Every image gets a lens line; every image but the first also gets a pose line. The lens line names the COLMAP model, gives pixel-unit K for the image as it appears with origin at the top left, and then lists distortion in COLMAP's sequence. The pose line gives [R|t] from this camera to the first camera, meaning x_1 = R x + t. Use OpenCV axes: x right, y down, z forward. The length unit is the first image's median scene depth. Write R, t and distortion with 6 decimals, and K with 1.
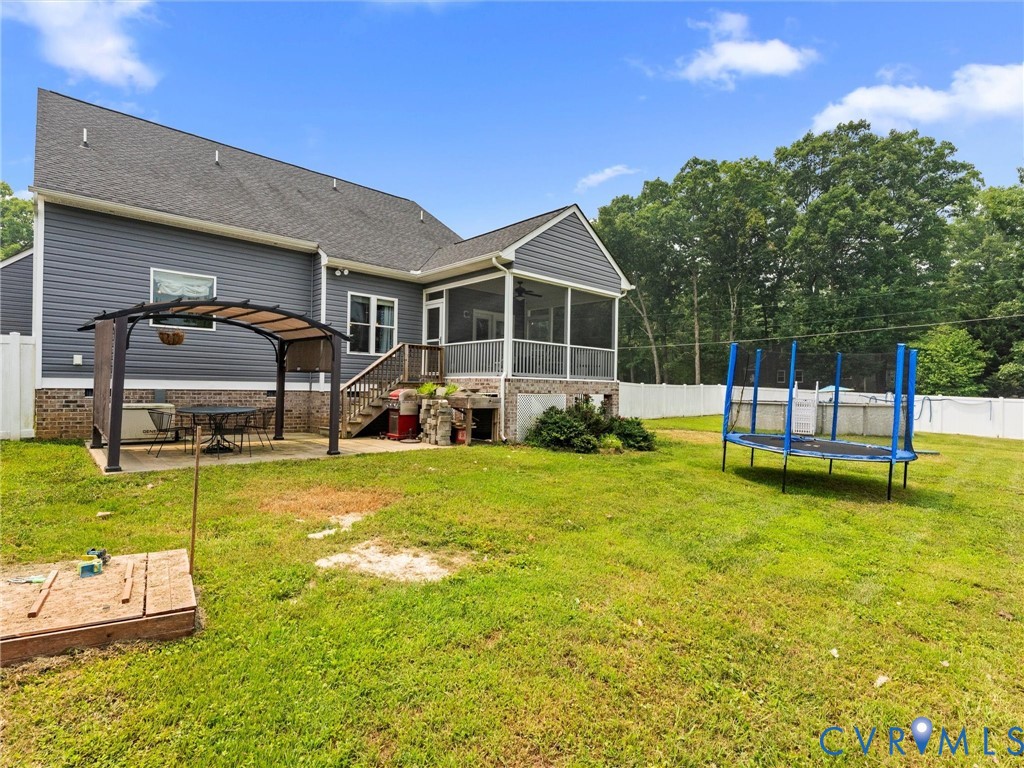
lens RADIAL K [[515.6, 0, 517.9], [0, 515.6, 389.4], [0, 0, 1]] dist [0.001038, 0.000095]
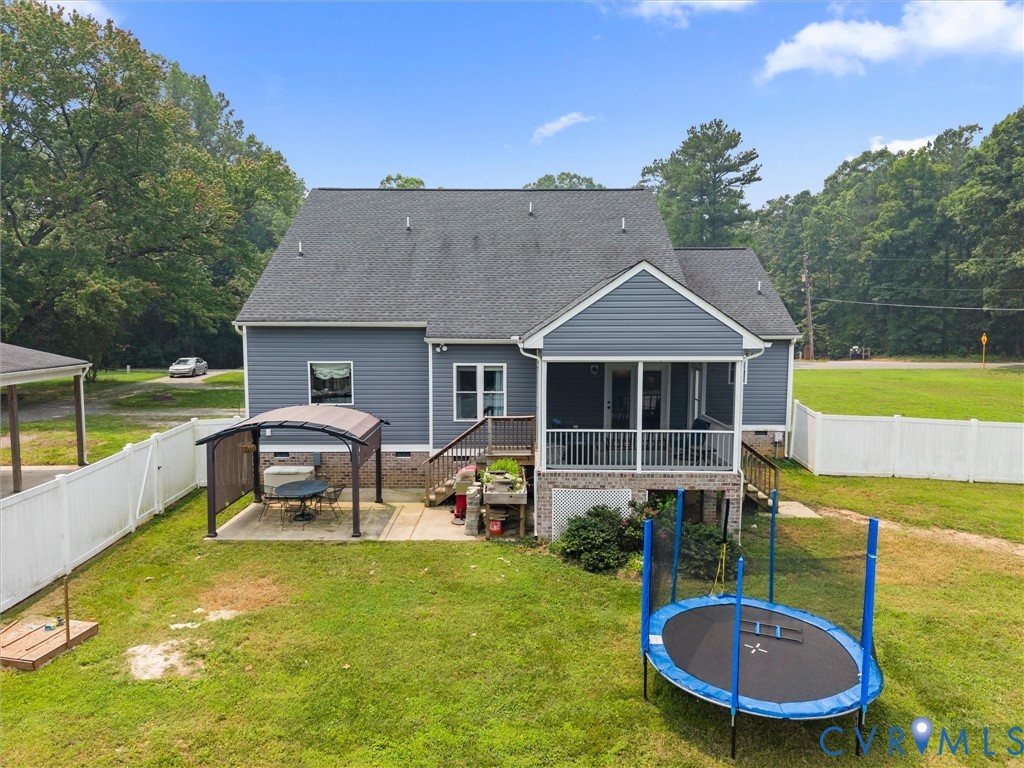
lens RADIAL K [[681.3, 0, 508.3], [0, 681.3, 376.1], [0, 0, 1]] dist [0.007324, -0.006476]
pose [[0.727878, 0.036996, -0.684708, 0.731092], [0.006605, 0.998119, 0.060952, -0.254545], [0.685675, -0.048888, 0.726265, 0.062518]]
